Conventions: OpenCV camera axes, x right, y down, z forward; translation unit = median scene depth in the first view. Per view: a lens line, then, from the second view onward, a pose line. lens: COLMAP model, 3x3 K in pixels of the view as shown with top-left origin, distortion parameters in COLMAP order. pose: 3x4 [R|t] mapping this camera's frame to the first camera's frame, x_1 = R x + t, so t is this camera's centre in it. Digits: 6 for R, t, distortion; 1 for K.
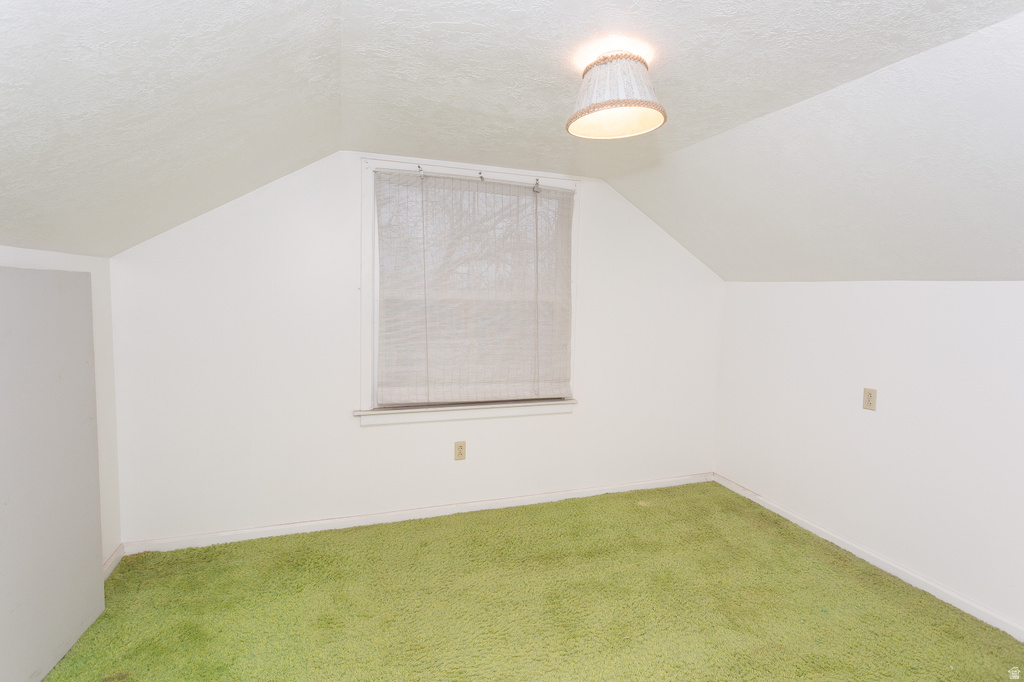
lens RADIAL K [[512.2, 0, 514.1], [0, 512.2, 333.7], [0, 0, 1]] dist [-0.002805, 0.000096]
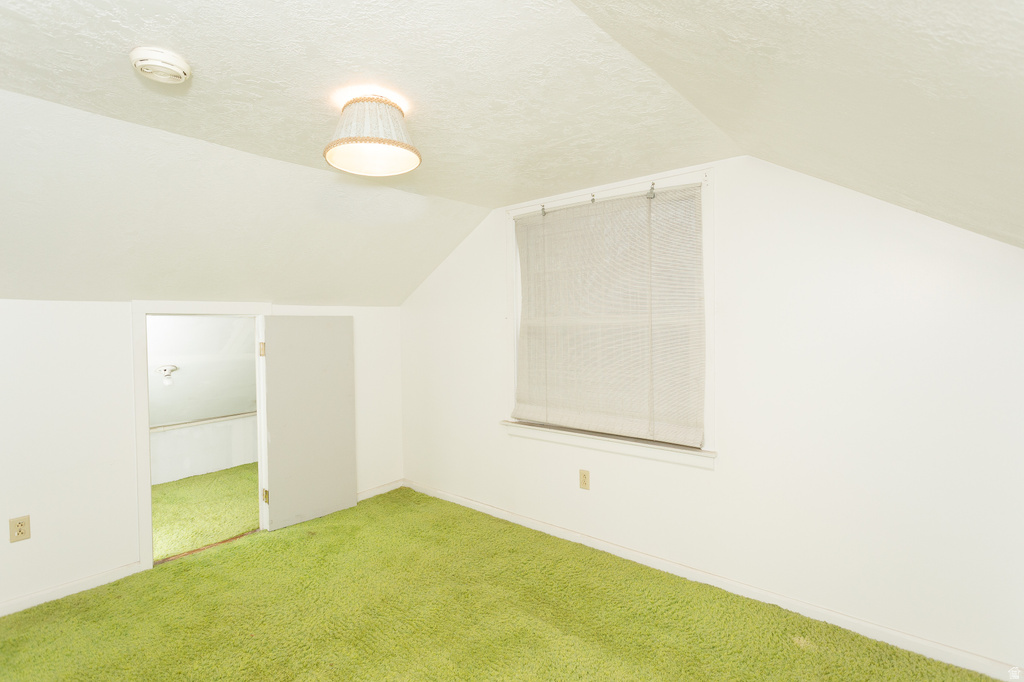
lens RADIAL K [[511.3, 0, 511.1], [0, 511.3, 326.4], [0, 0, 1]] dist [0.000859, 0.000341]
pose [[0.480848, -0.018252, -0.876614, 0.727609], [-0.035307, 0.998569, -0.040158, -0.020049], [0.876093, 0.050261, 0.479516, 0.419036]]
